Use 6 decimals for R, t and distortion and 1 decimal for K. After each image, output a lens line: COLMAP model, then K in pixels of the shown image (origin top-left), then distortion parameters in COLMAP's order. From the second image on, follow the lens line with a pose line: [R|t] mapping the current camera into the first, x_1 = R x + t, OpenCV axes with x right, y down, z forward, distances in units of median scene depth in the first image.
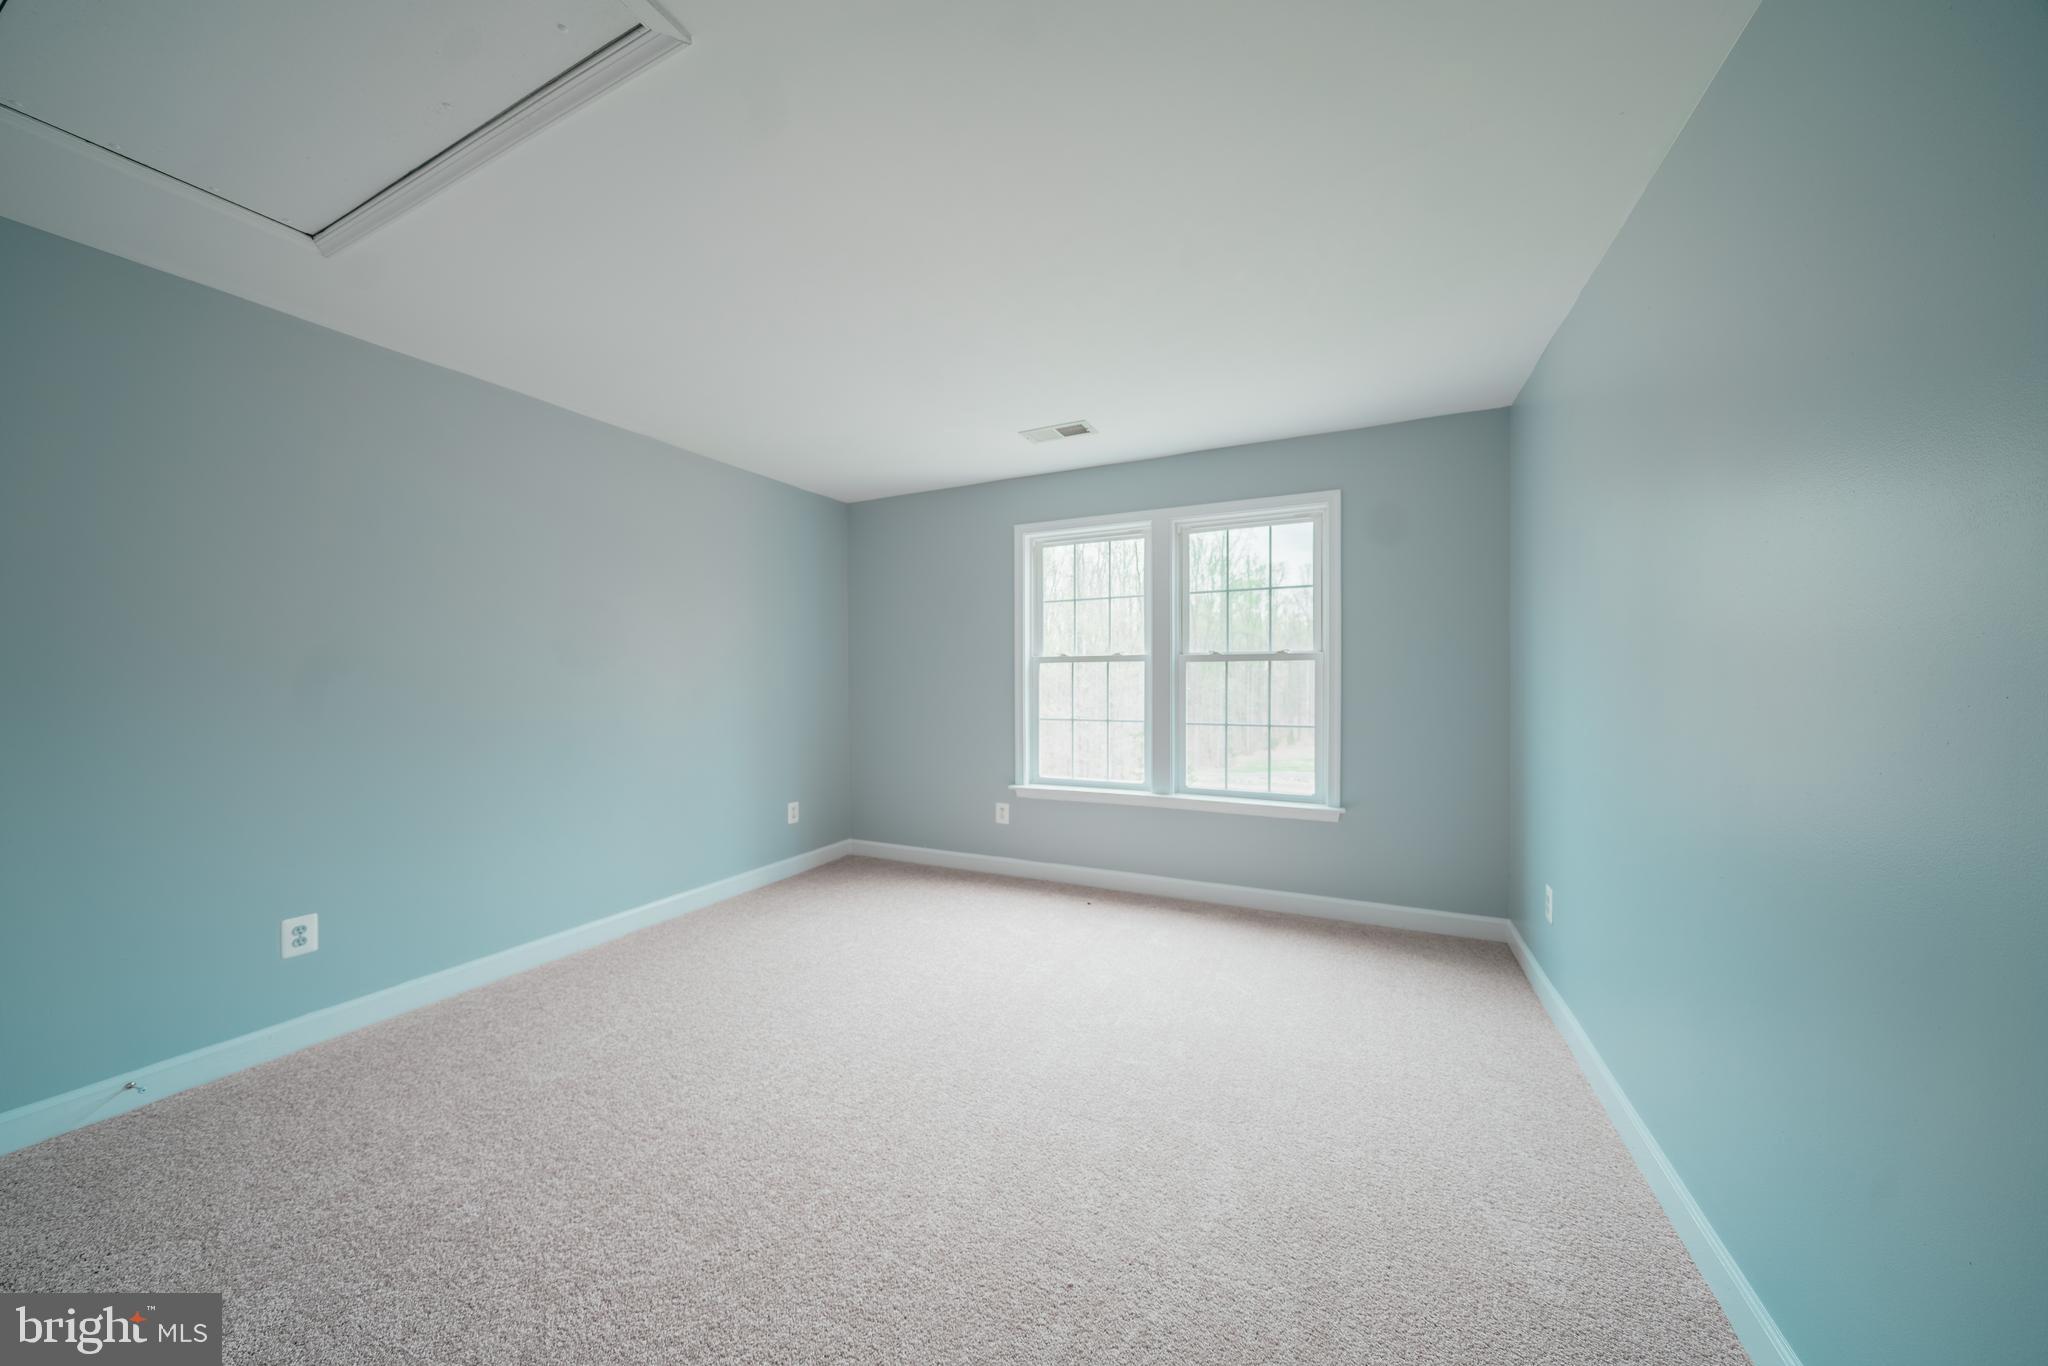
lens RADIAL K [[695.7, 0, 1039.5], [0, 695.7, 682.0], [0, 0, 1]] dist [-0.003371, -0.000231]
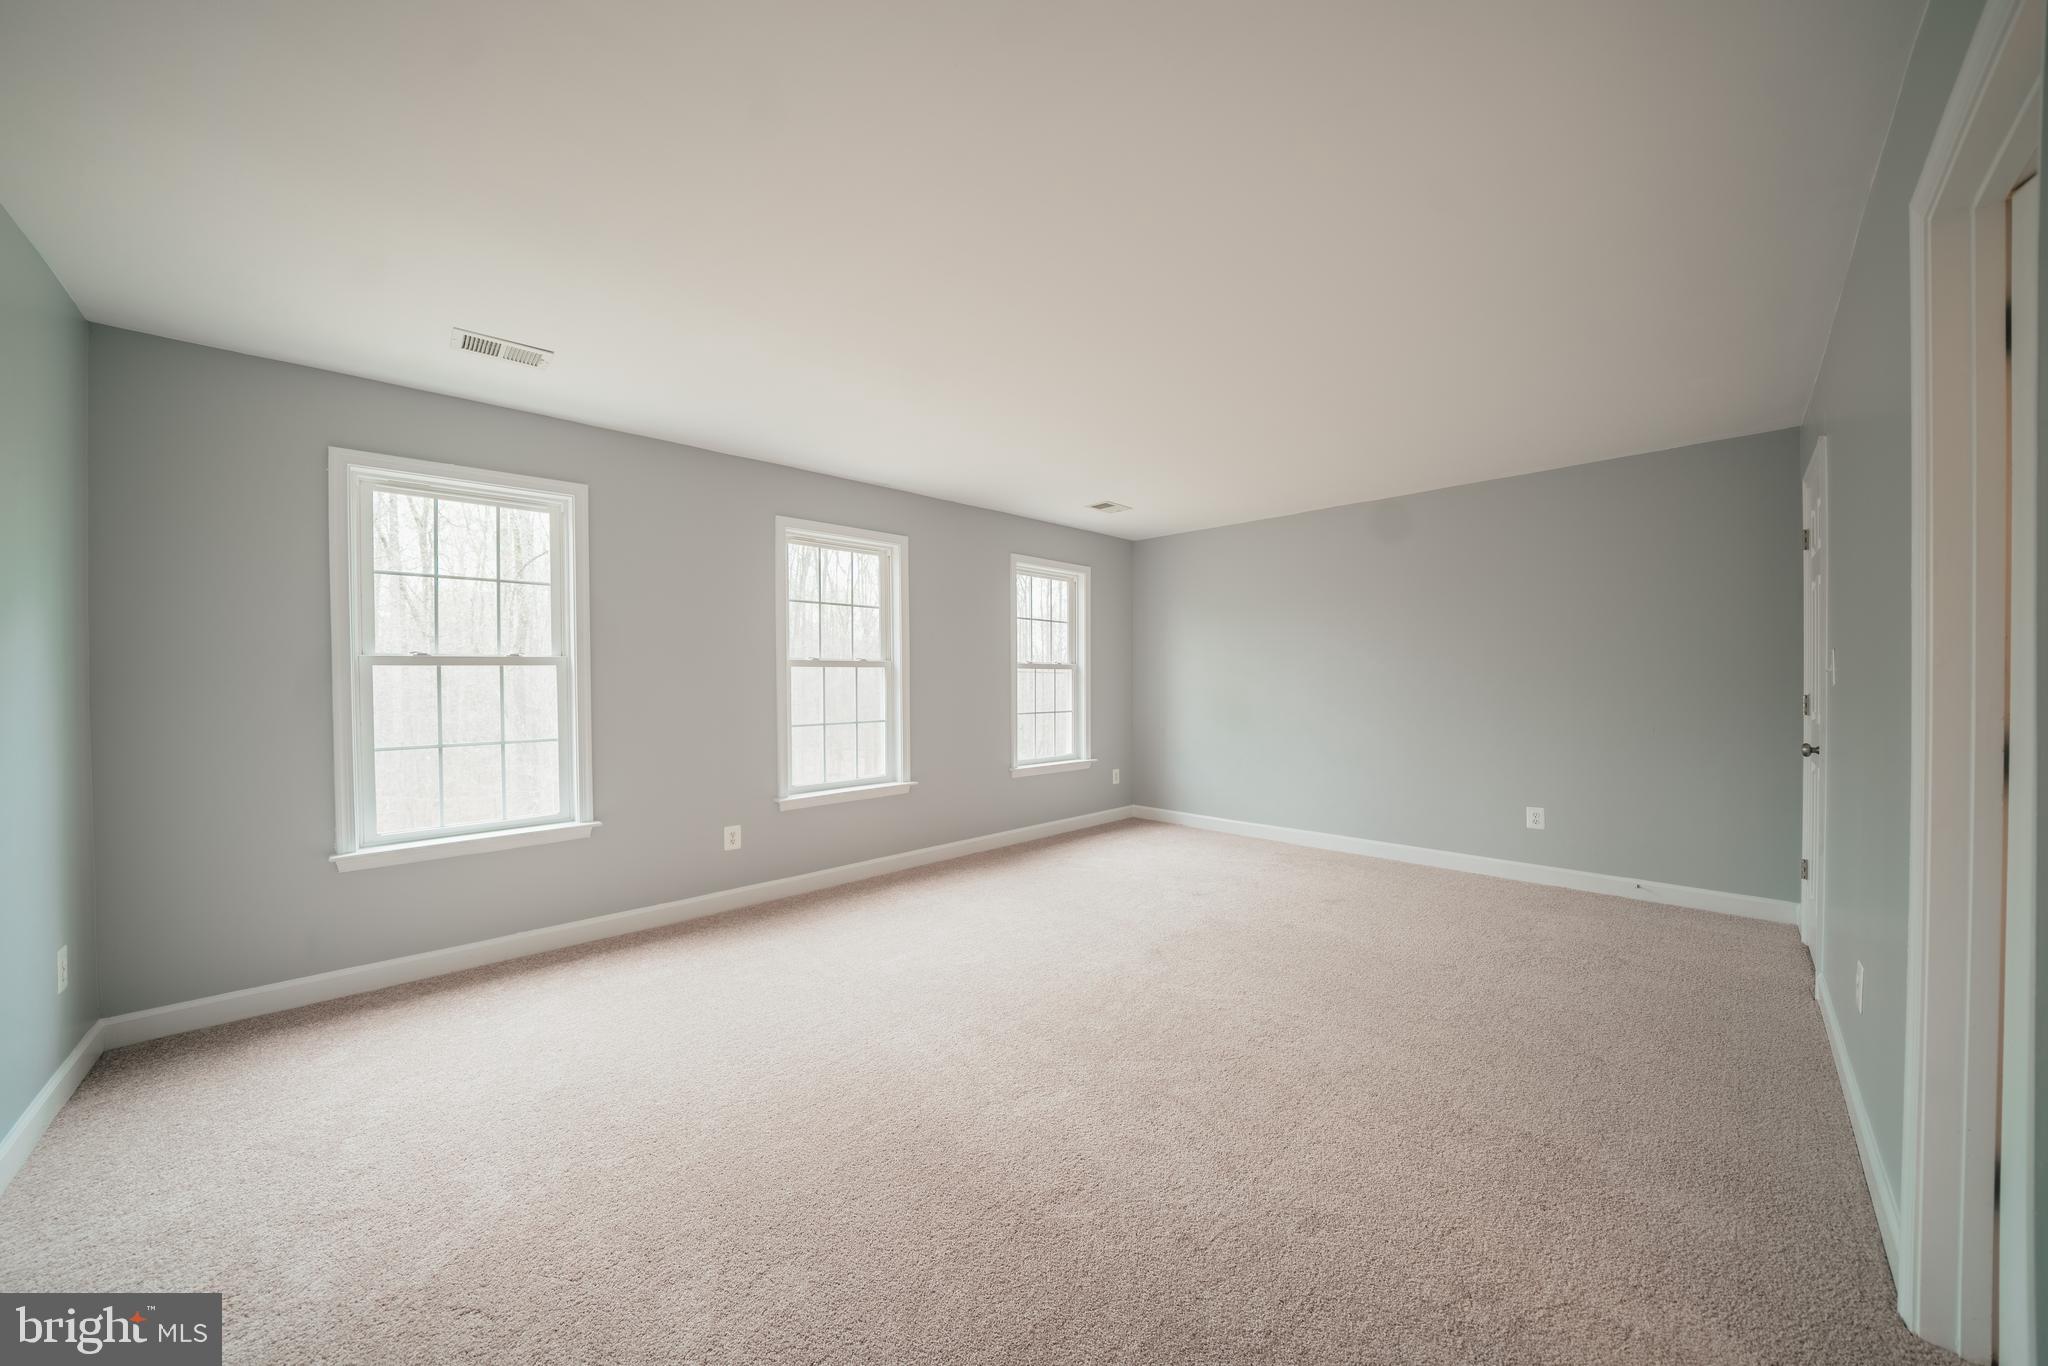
lens RADIAL K [[695.7, 0, 1006.9], [0, 695.7, 684.3], [0, 0, 1]] dist [-0.003371, -0.000231]
pose [[0.368975, -0.005347, 0.929424, -0.599479], [0.013711, 0.999906, 0.000309, 0.001200], [-0.929338, 0.012629, 0.369013, 0.296691]]
